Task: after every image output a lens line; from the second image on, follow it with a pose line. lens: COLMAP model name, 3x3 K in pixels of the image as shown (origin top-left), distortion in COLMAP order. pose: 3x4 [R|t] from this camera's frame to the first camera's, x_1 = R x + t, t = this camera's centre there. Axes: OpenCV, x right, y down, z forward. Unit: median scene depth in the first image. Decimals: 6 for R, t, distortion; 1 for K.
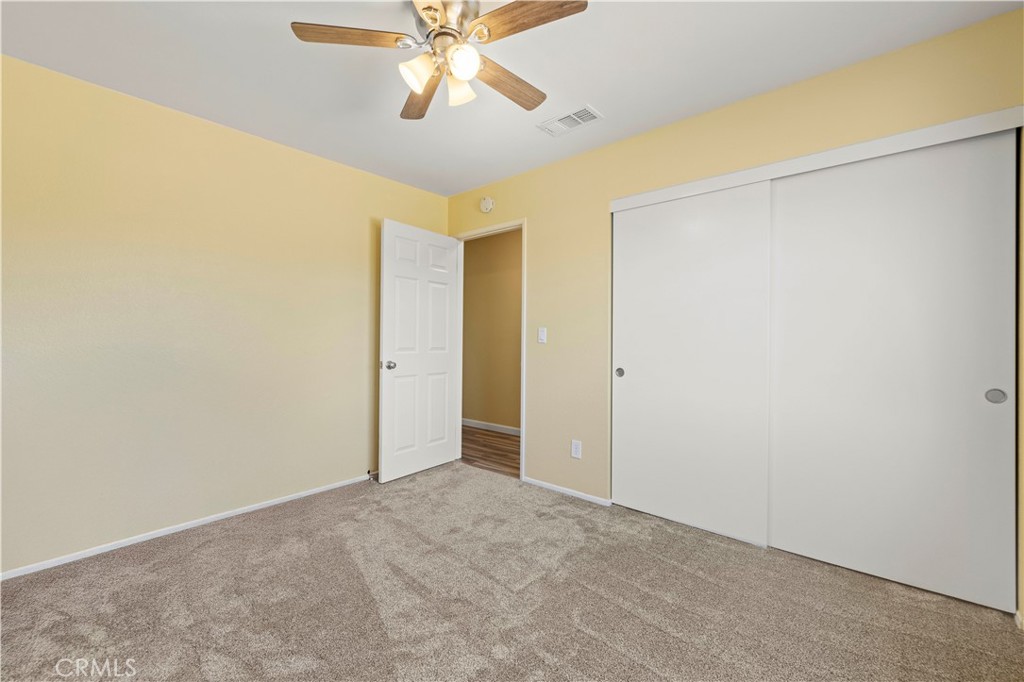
lens RADIAL K [[433.2, 0, 511.9], [0, 433.2, 339.0], [0, 0, 1]] dist [0.001343, 0.000144]
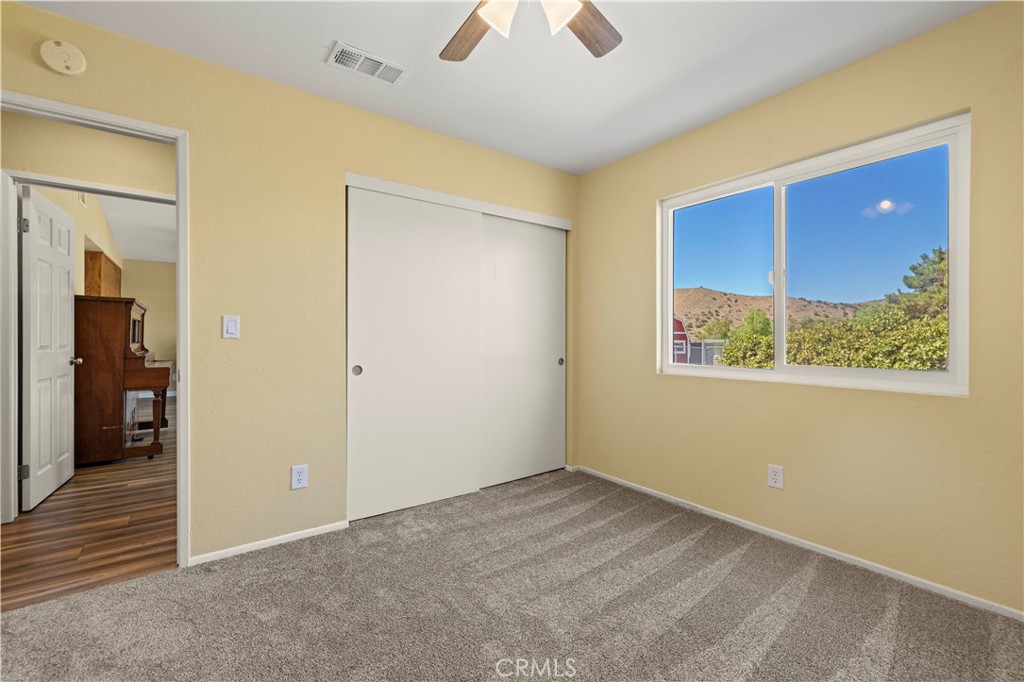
lens RADIAL K [[433.2, 0, 512.1], [0, 433.2, 336.9], [0, 0, 1]] dist [0.001343, 0.000144]
pose [[0.211479, -0.007495, 0.977354, -0.541830], [0.000530, 0.999971, 0.007554, 0.002782], [-0.977382, -0.001079, 0.211477, 0.497574]]
